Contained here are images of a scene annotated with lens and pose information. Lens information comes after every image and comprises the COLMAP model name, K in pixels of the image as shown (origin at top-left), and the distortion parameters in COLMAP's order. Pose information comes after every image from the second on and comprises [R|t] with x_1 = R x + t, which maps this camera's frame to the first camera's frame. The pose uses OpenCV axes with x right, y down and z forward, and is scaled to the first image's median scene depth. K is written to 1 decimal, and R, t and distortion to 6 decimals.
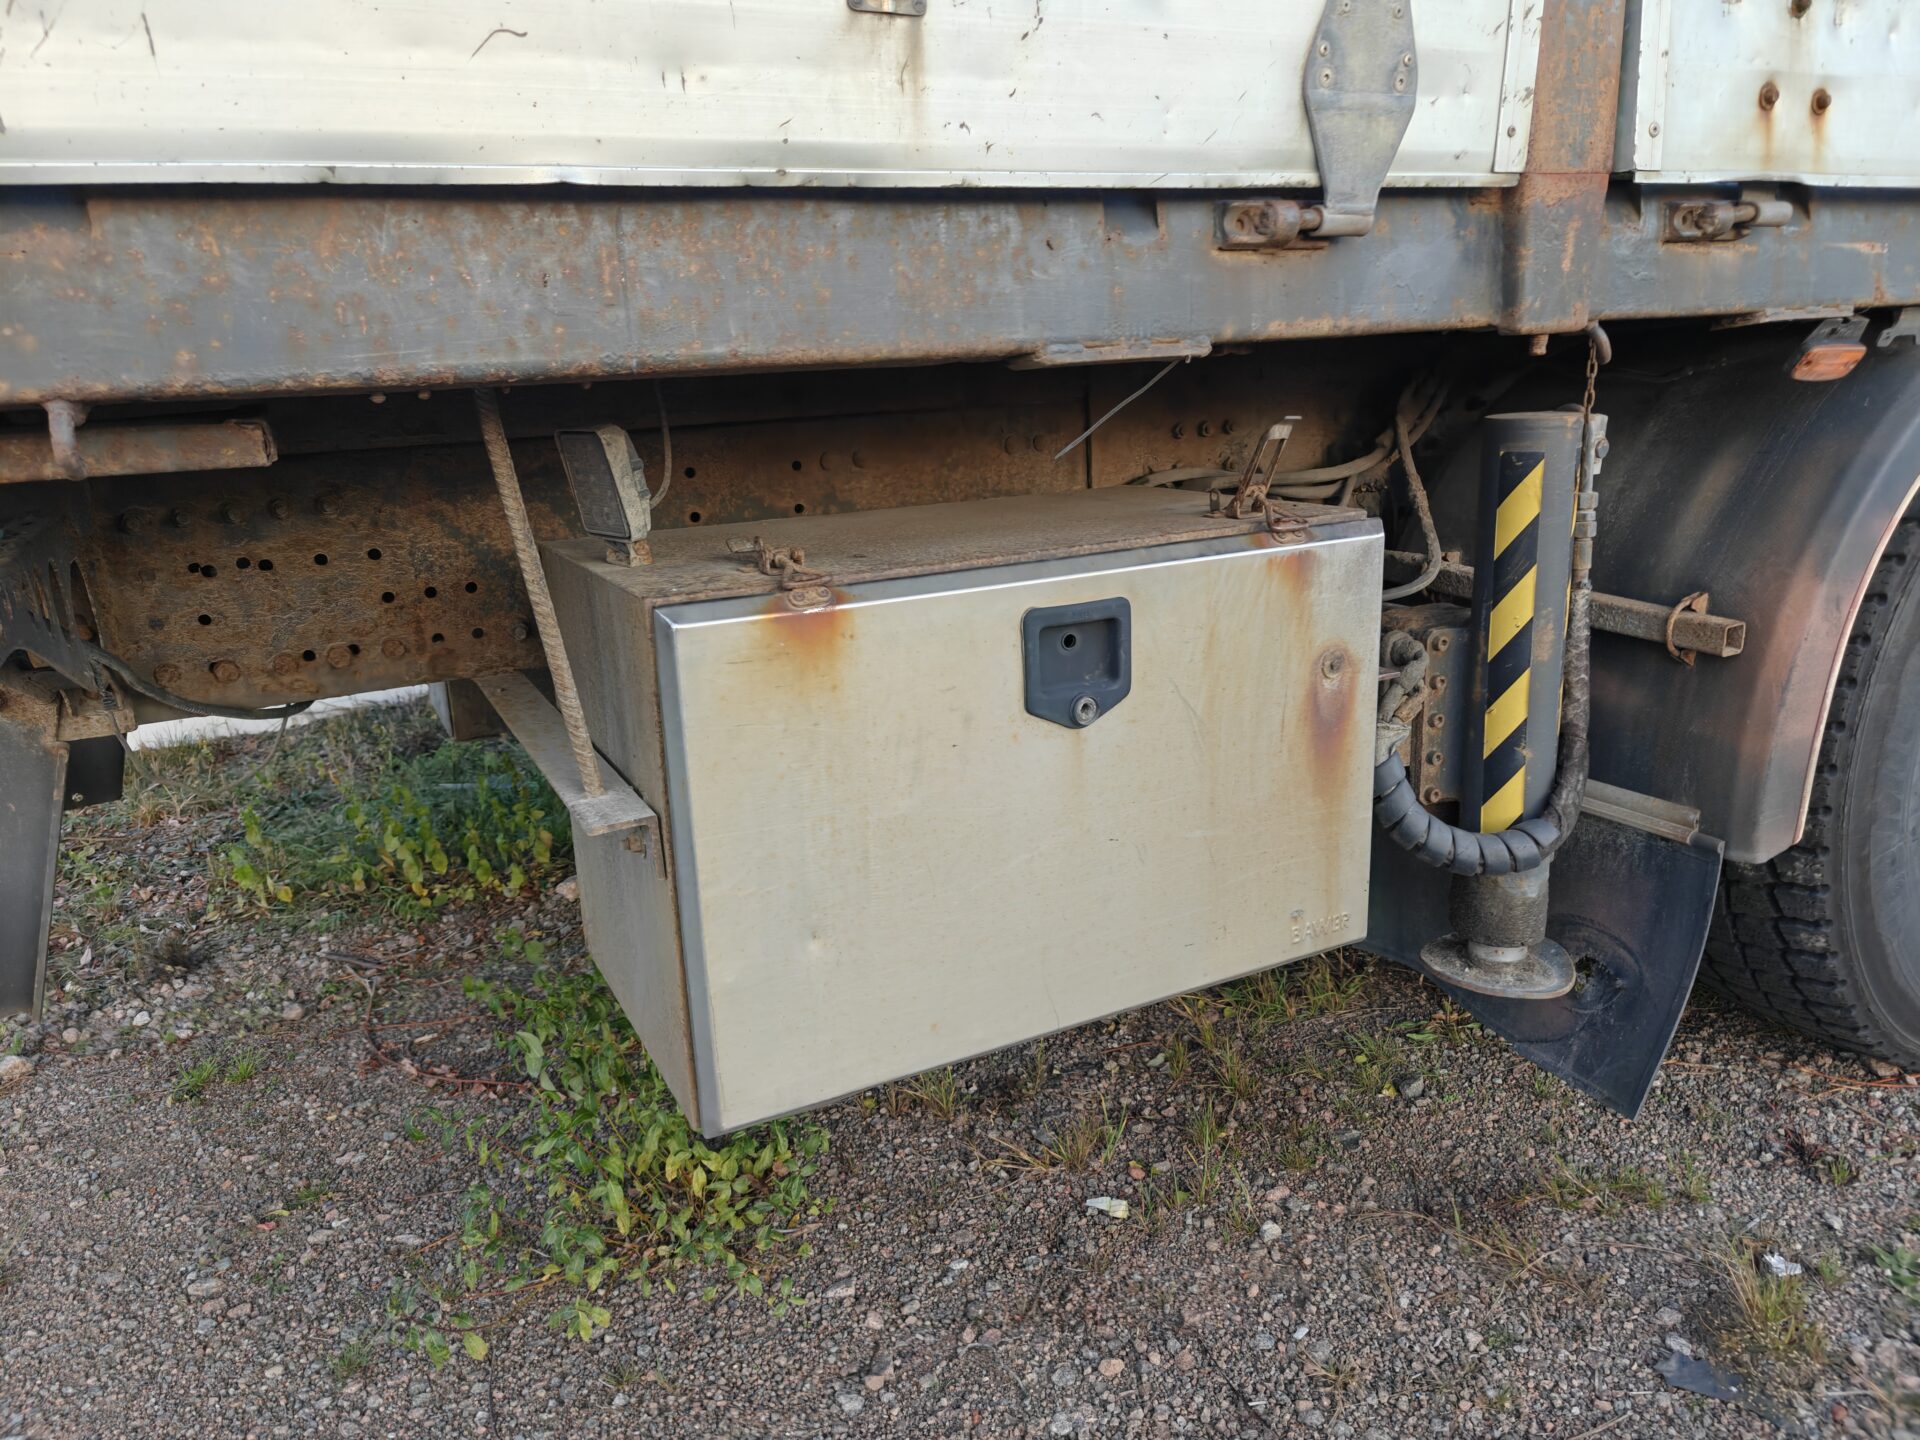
lens RADIAL K [[1318.1, 0, 933.2], [0, 1318.1, 701.5], [0, 0, 1]] dist [0.021632, -0.002435]
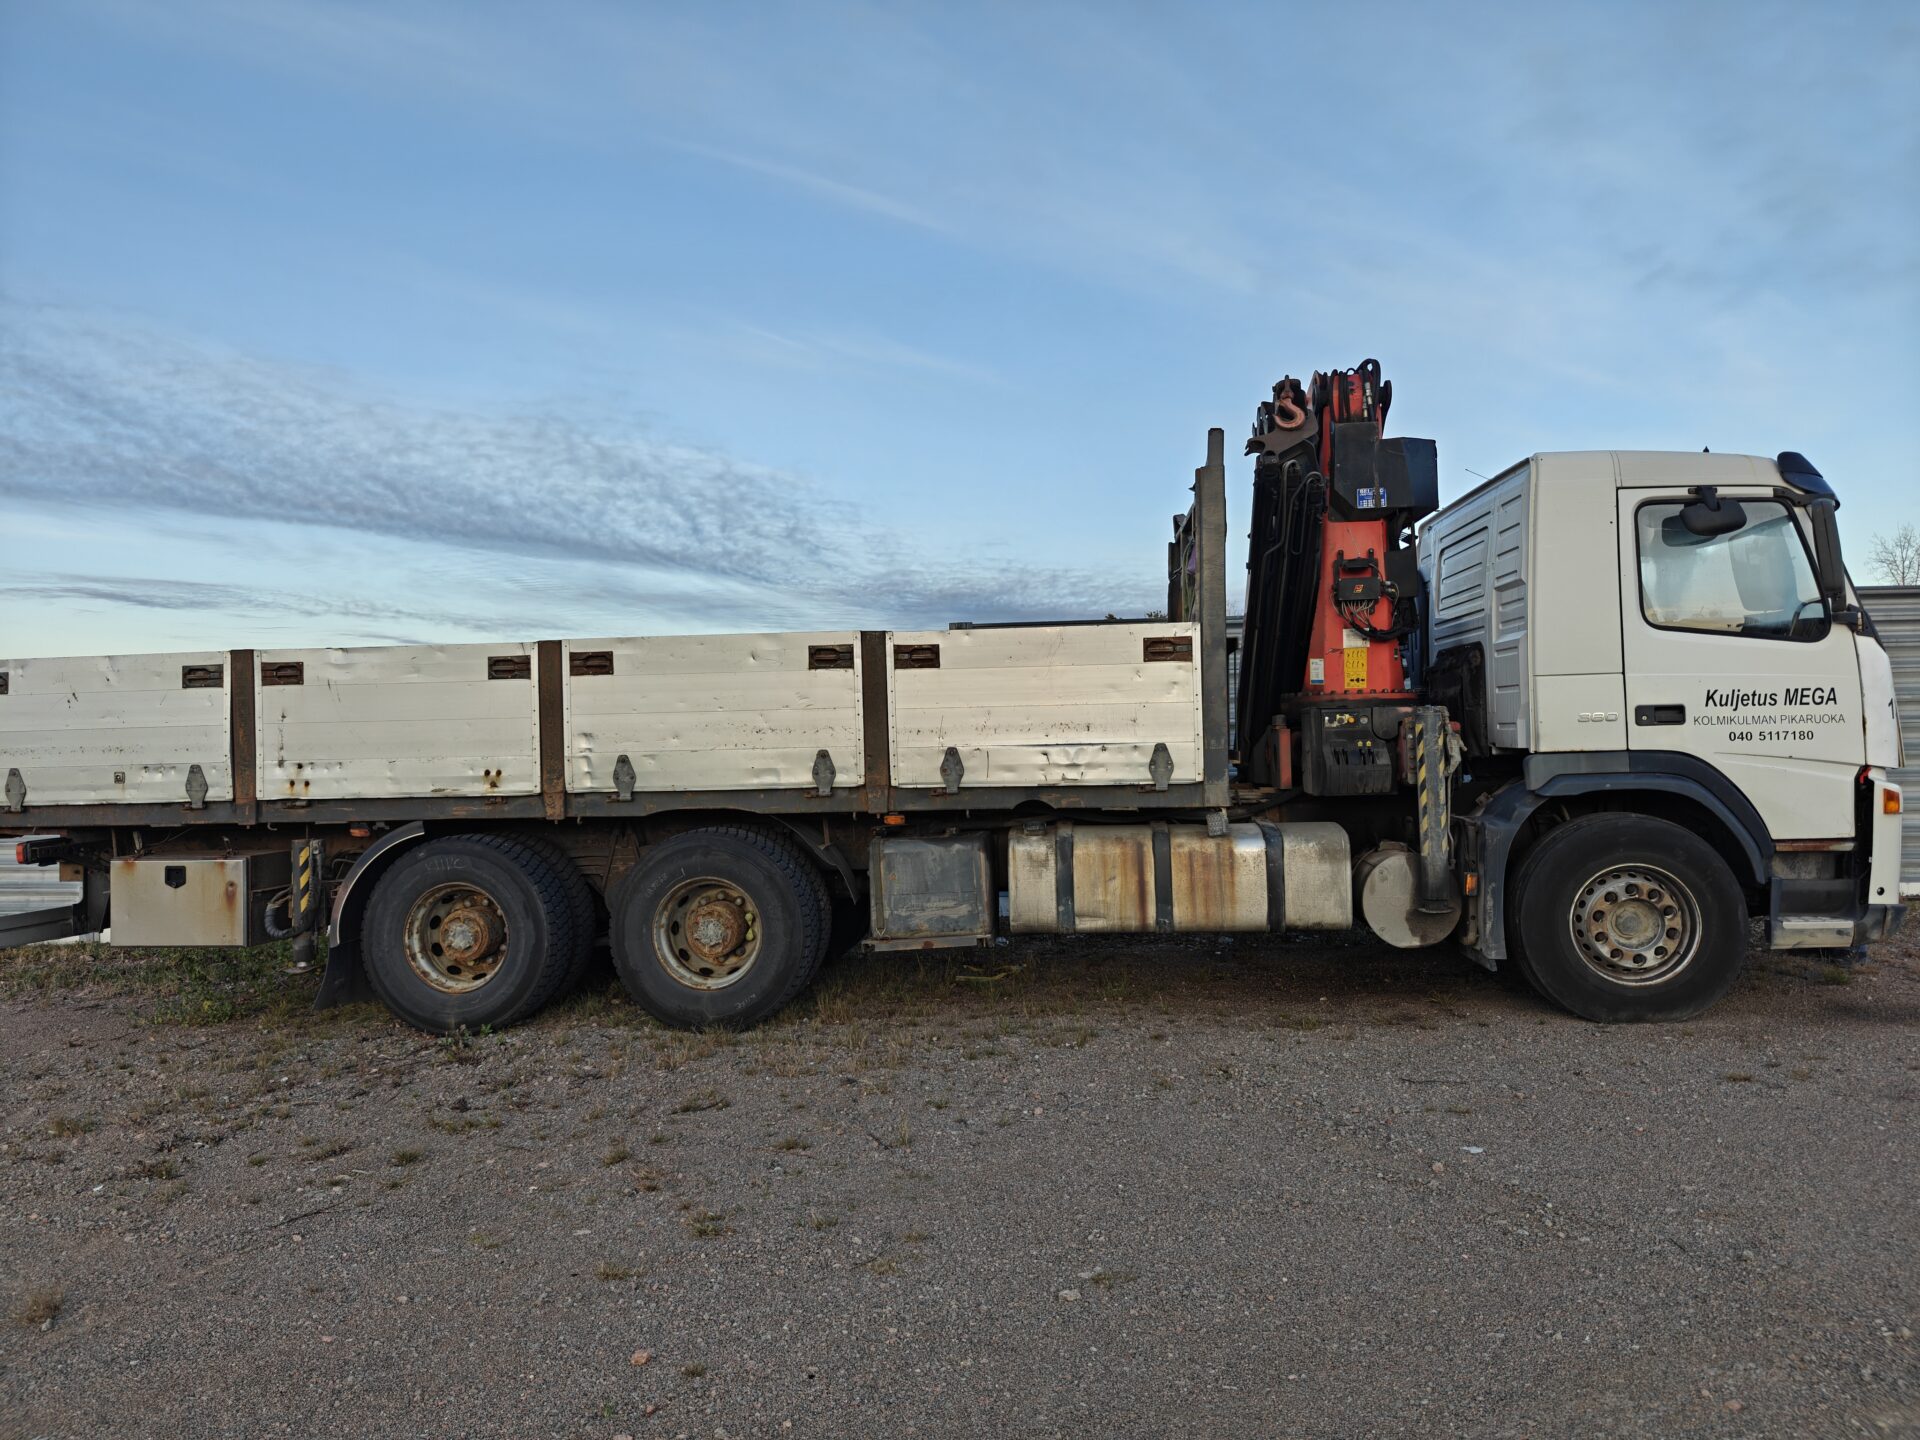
lens RADIAL K [[1300.8, 0, 964.3], [0, 1300.8, 727.3], [0, 0, 1]] dist [0.015694, -0.001966]
pose [[0.830639, 0.015465, -0.556596, 5.087543], [-0.159413, 0.964376, -0.211106, -0.000643], [0.533504, 0.264081, 0.803514, -1.595286]]
